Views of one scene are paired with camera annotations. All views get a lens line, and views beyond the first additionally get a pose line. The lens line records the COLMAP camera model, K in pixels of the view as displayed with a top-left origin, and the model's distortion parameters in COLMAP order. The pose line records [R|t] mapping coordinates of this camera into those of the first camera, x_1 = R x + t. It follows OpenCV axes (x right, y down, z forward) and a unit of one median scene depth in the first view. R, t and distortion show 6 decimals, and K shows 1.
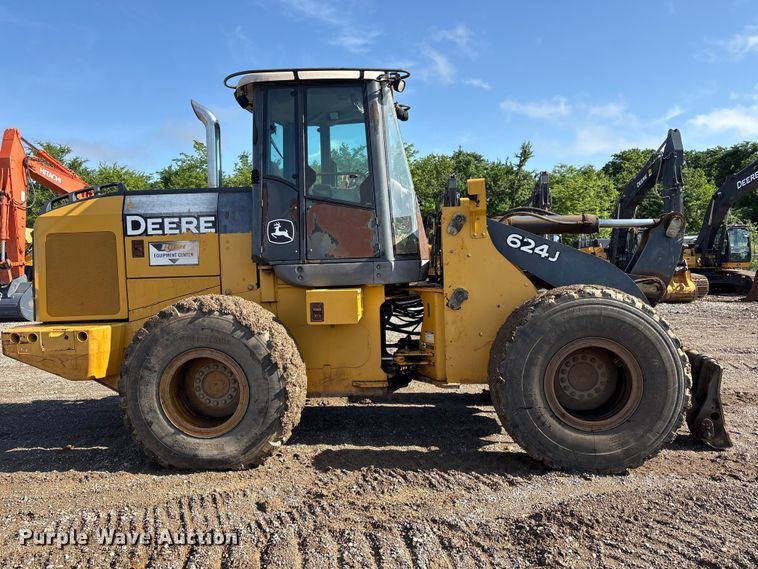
lens RADIAL K [[582.1, 0, 372.9], [0, 582.1, 286.7], [0, 0, 1]] dist [0.041760, -0.025134]
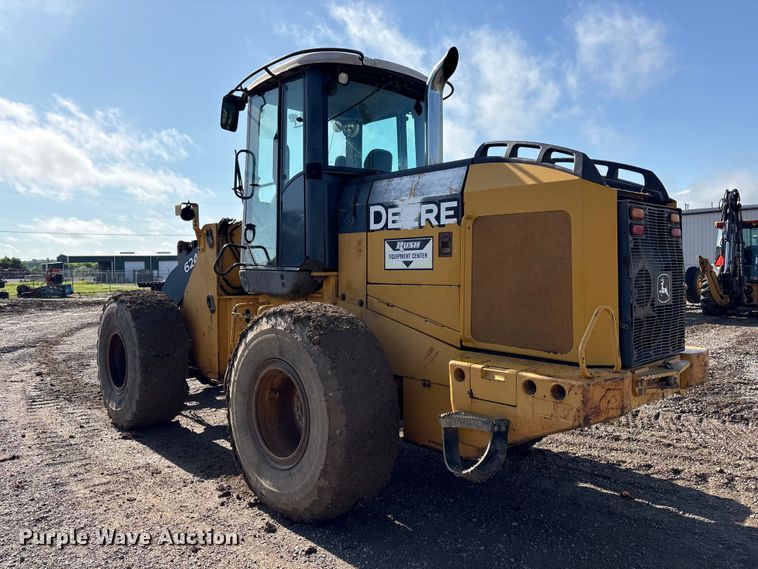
lens RADIAL K [[582.1, 0, 383.4], [0, 582.1, 286.5], [0, 0, 1]] dist [0.041760, -0.025134]
pose [[0.737489, 0.046730, -0.673741, 0.133431], [-0.047546, 0.998721, 0.017226, -0.026405], [0.673683, 0.019330, 0.738767, 0.432407]]
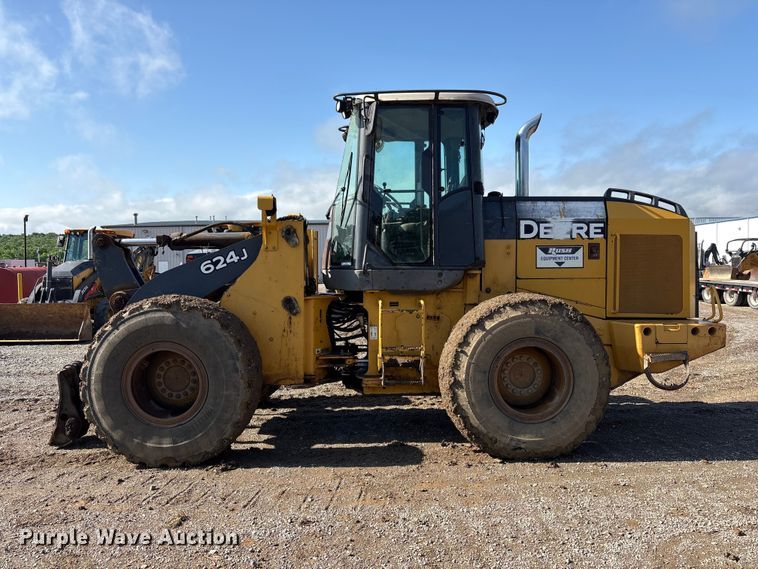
lens RADIAL K [[582.1, 0, 377.7], [0, 582.1, 284.3], [0, 0, 1]] dist [0.041760, -0.025134]
pose [[0.992394, 0.021535, 0.121200, -0.806259], [-0.016405, 0.998933, -0.043166, 0.044447], [-0.122000, 0.040850, 0.991689, -0.006096]]
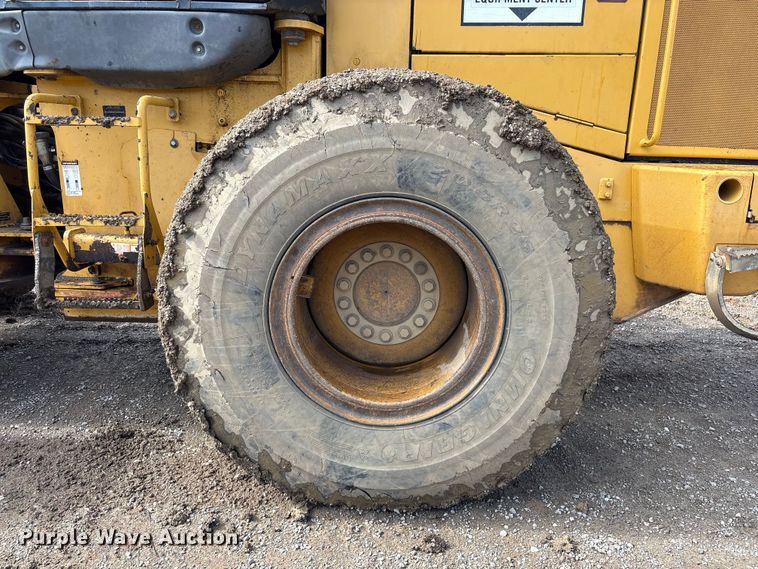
lens RADIAL K [[582.1, 0, 374.0], [0, 582.1, 283.7], [0, 0, 1]] dist [0.041760, -0.025134]
pose [[0.996412, 0.019492, 0.082364, -0.487328], [-0.034415, 0.982350, 0.183857, 0.073105], [-0.077327, -0.186031, 0.979496, 0.563583]]
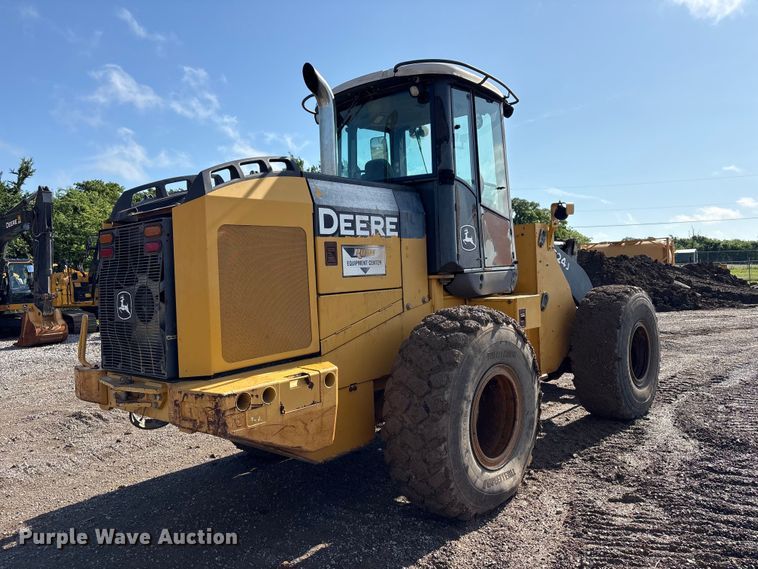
lens RADIAL K [[582.1, 0, 376.9], [0, 582.1, 283.1], [0, 0, 1]] dist [0.041760, -0.025134]
pose [[0.601360, -0.014766, 0.798842, -0.956199], [0.065218, 0.997400, -0.030660, -0.002291], [-0.796312, 0.070536, 0.600759, 0.525846]]
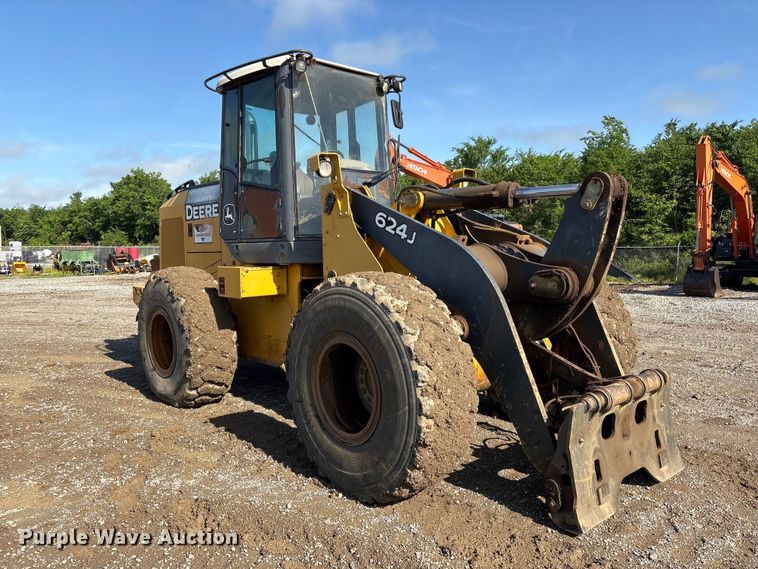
lens RADIAL K [[582.1, 0, 377.2], [0, 582.1, 281.6], [0, 0, 1]] dist [0.041760, -0.025134]
pose [[0.719937, 0.057871, -0.691623, 0.816772], [-0.040812, 0.998323, 0.041052, -0.021016], [0.692839, -0.001328, 0.721092, 0.350758]]
